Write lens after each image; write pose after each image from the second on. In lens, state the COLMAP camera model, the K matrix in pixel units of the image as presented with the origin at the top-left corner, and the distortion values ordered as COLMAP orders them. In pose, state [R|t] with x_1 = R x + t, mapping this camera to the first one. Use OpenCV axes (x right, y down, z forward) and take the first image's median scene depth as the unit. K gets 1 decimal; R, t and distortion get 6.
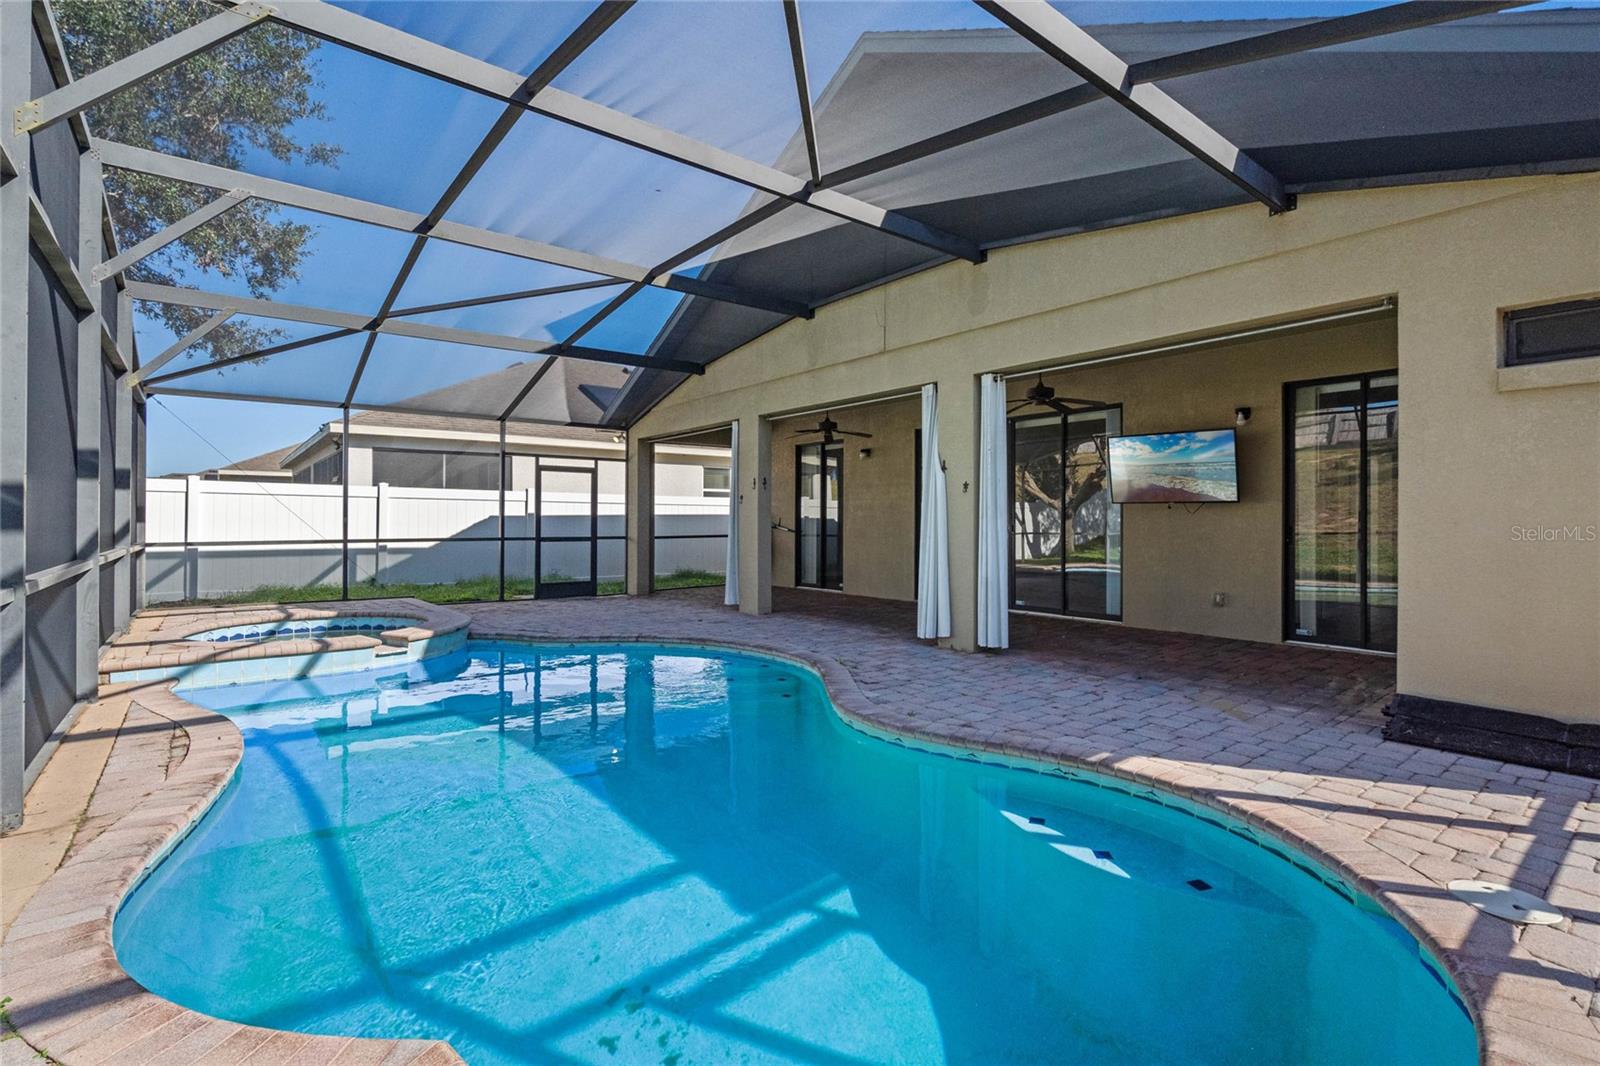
lens RADIAL K [[732.1, 0, 791.8], [0, 732.1, 524.6], [0, 0, 1]] dist [-0.004356, 0.001028]
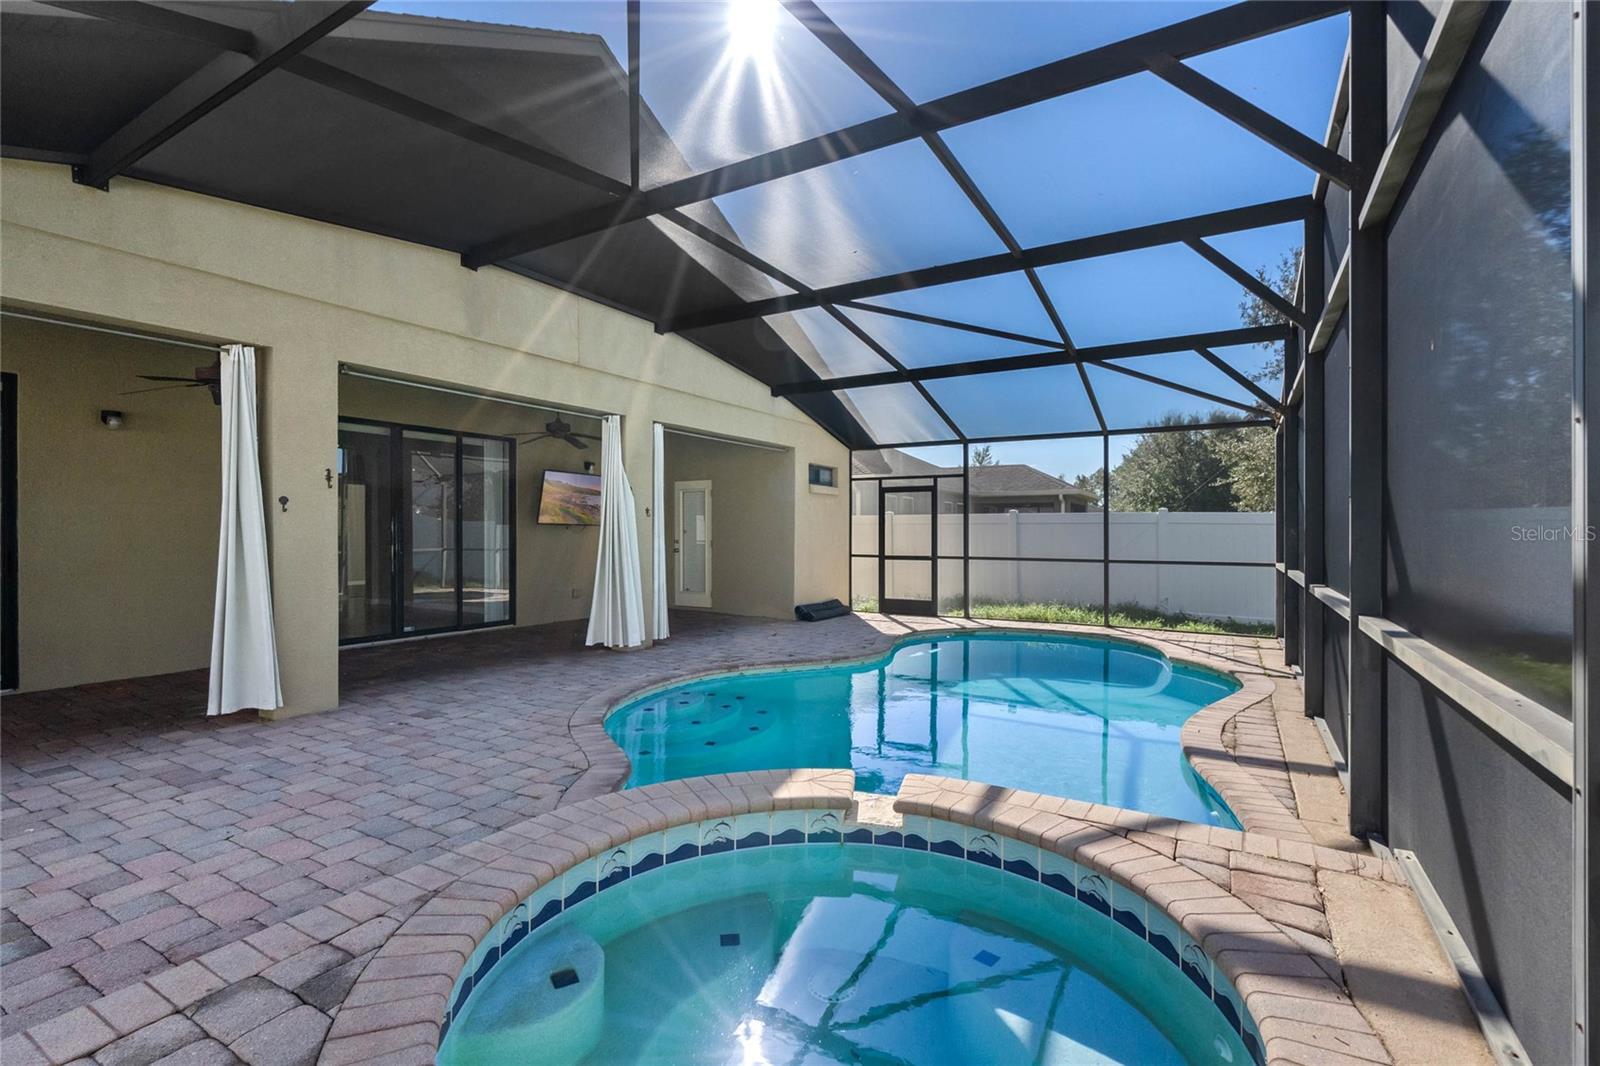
lens RADIAL K [[732.1, 0, 790.9], [0, 732.1, 537.2], [0, 0, 1]] dist [-0.004356, 0.001028]
pose [[-0.346700, -0.005915, 0.937957, -0.685698], [0.006235, 0.999943, 0.008611, -0.012669], [-0.937955, 0.008833, -0.346644, 0.840071]]
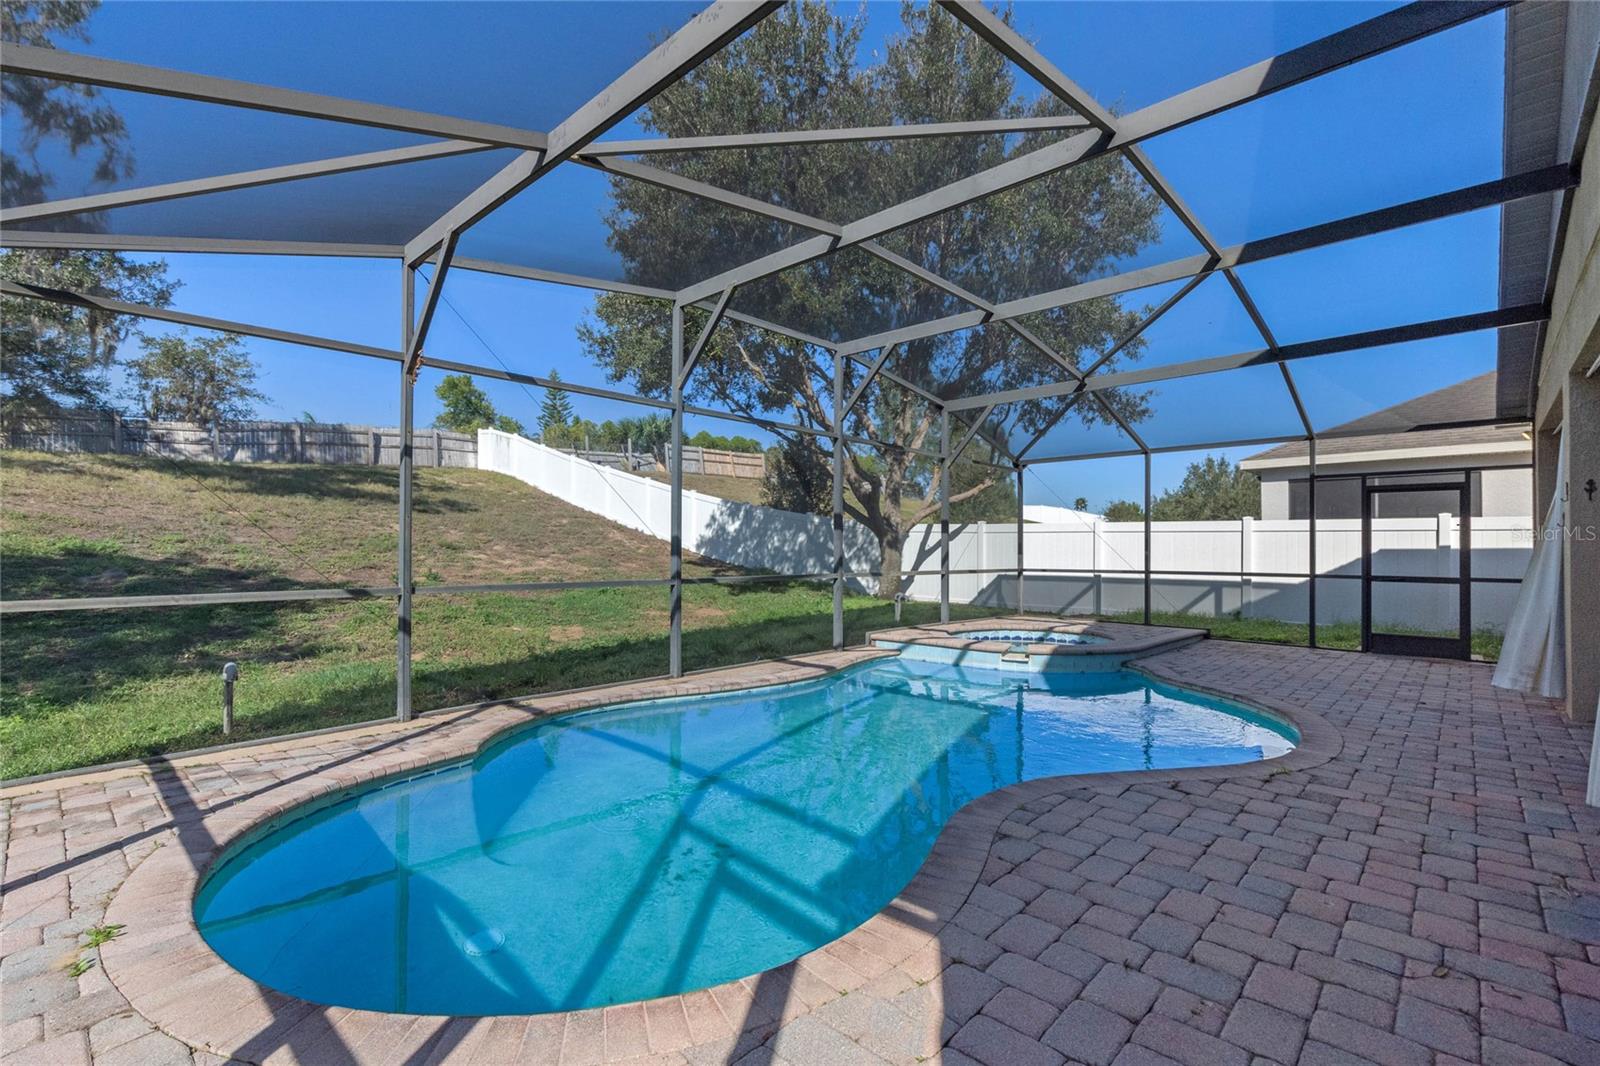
lens RADIAL K [[732.1, 0, 808.2], [0, 732.1, 540.8], [0, 0, 1]] dist [-0.004356, 0.001028]
pose [[0.156524, -0.014376, -0.987570, 0.420693], [-0.011815, 0.999795, -0.016427, -0.000633], [0.987604, 0.014240, 0.156322, 0.317047]]
